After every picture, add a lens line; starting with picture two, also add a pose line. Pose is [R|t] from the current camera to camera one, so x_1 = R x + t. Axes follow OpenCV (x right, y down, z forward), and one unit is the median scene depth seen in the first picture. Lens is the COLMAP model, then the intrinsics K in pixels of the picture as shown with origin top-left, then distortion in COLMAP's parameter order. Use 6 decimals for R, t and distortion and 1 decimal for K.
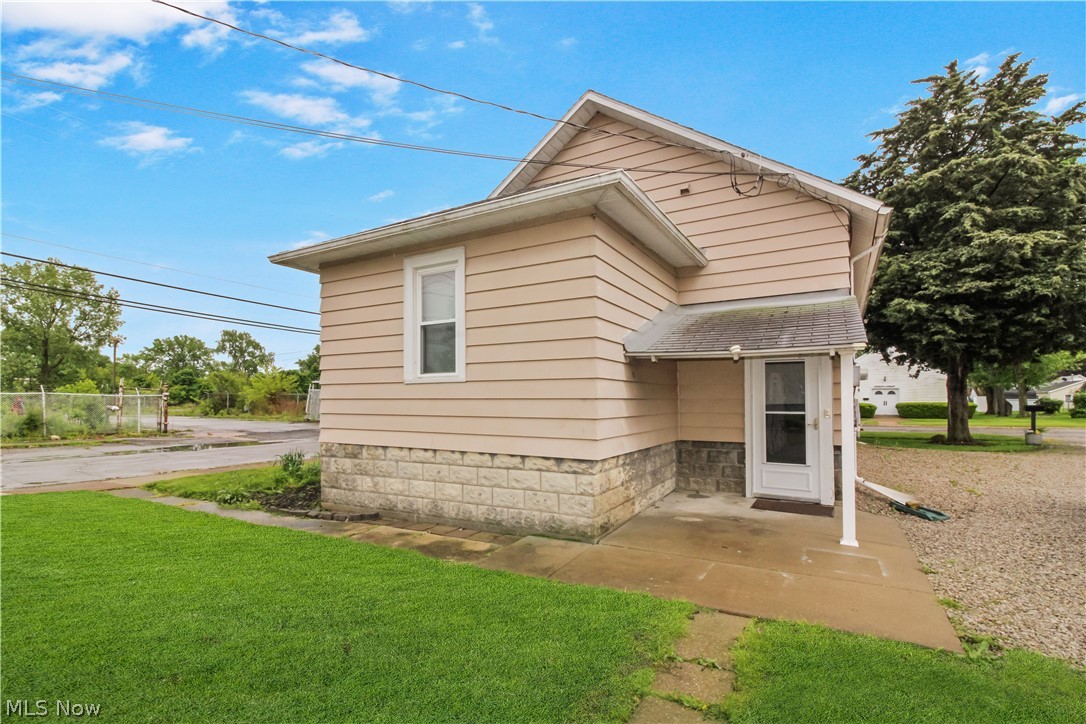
lens RADIAL K [[519.2, 0, 536.7], [0, 519.2, 405.5], [0, 0, 1]] dist [-0.000712, -0.001197]
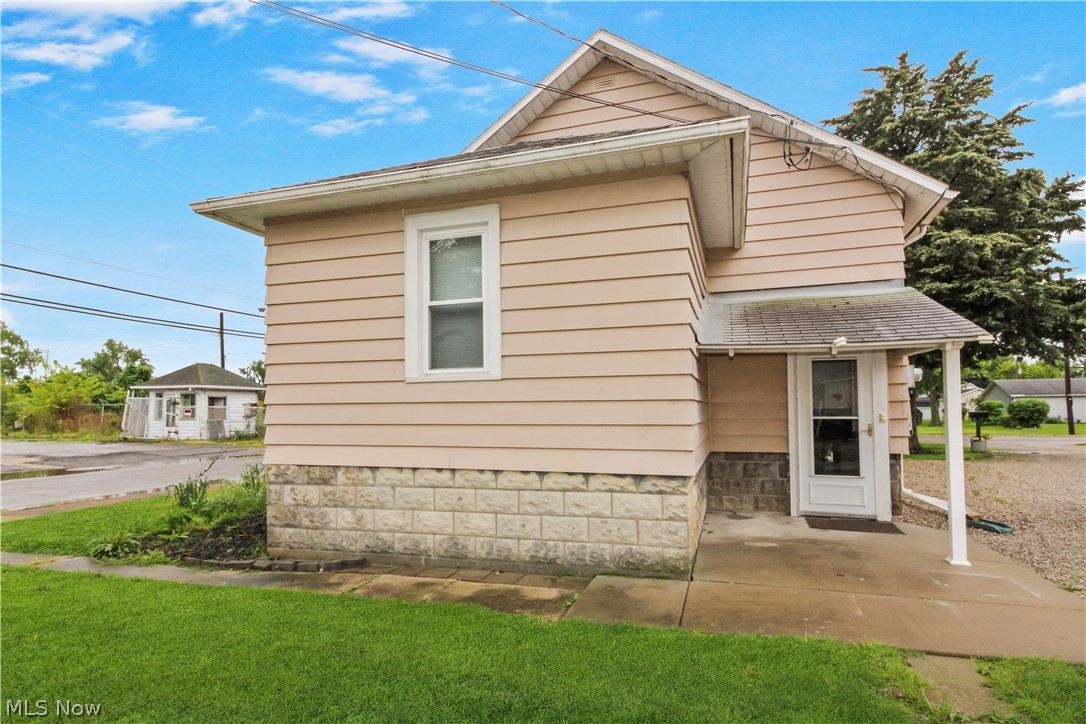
lens RADIAL K [[613.3, 0, 538.8], [0, 613.3, 407.1], [0, 0, 1]] dist [0.013630, 0.001911]
pose [[0.977856, -0.004480, 0.209232, -0.238790], [0.008138, 0.999829, -0.016624, 0.009359], [-0.209121, 0.017959, 0.977725, 0.087507]]
